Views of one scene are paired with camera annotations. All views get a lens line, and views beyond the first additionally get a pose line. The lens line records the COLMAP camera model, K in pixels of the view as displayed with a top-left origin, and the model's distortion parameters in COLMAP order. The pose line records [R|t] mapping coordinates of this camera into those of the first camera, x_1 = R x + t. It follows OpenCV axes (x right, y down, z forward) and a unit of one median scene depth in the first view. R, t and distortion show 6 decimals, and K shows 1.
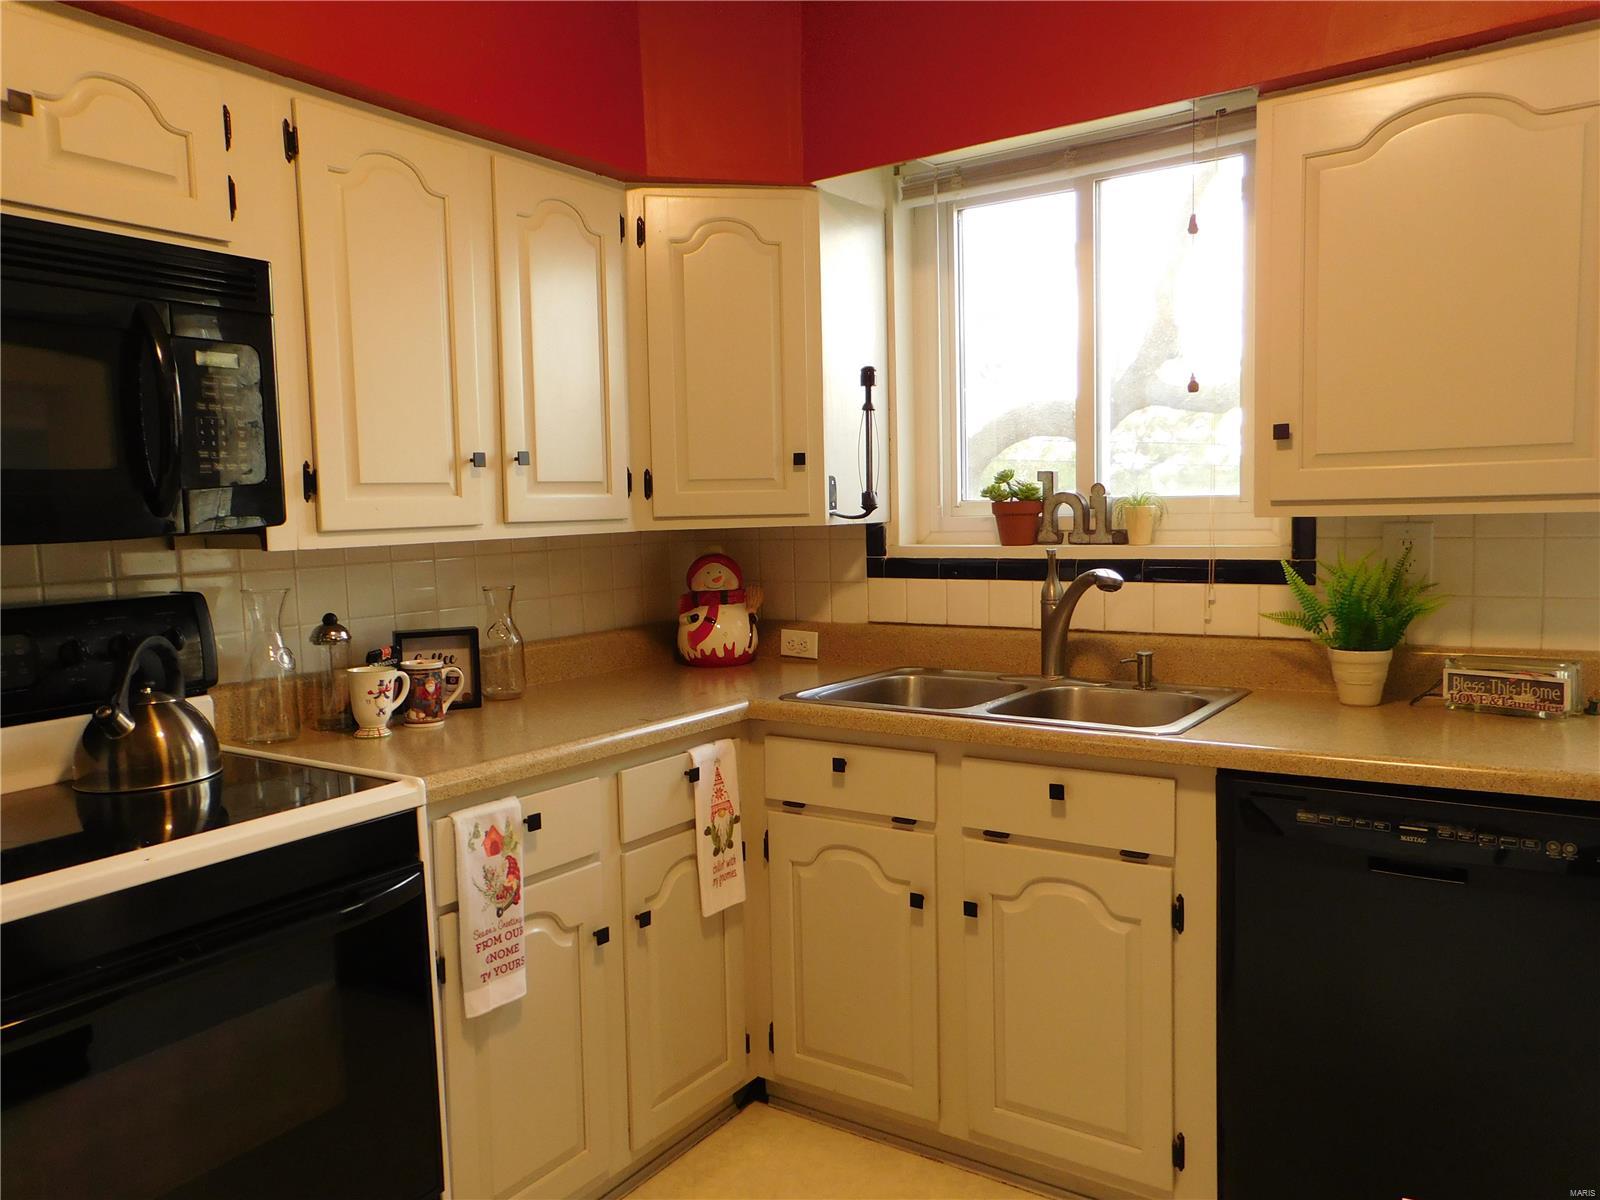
lens RADIAL K [[1171.4, 0, 800.0], [0, 1171.4, 600.0], [0, 0, 1]] dist [-0.001264, 0.002248]
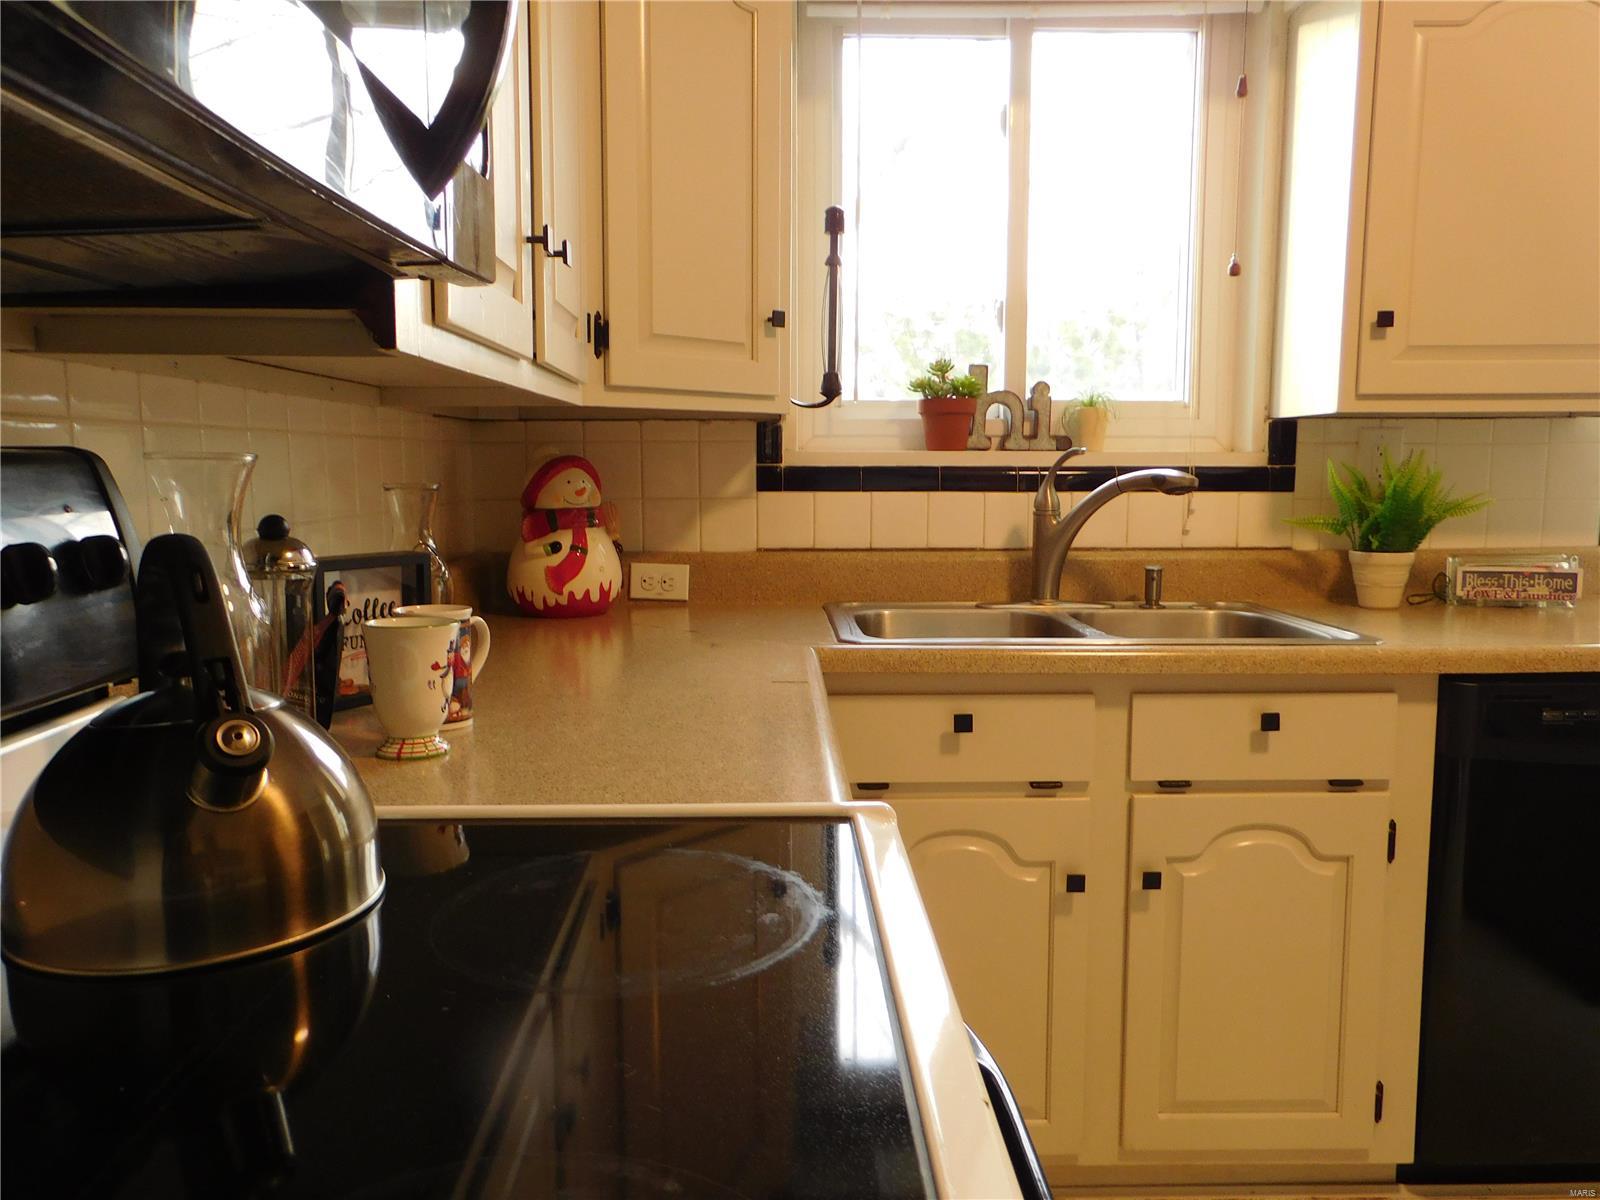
lens RADIAL K [[1187.7, 0, 800.0], [0, 1187.7, 600.0], [0, 0, 1]] dist [0.007749, 0.004632]
pose [[0.813417, -0.041351, 0.580210, -0.416658], [0.025960, 0.999057, 0.034808, 0.028452], [-0.581102, -0.013252, 0.813723, 0.380810]]
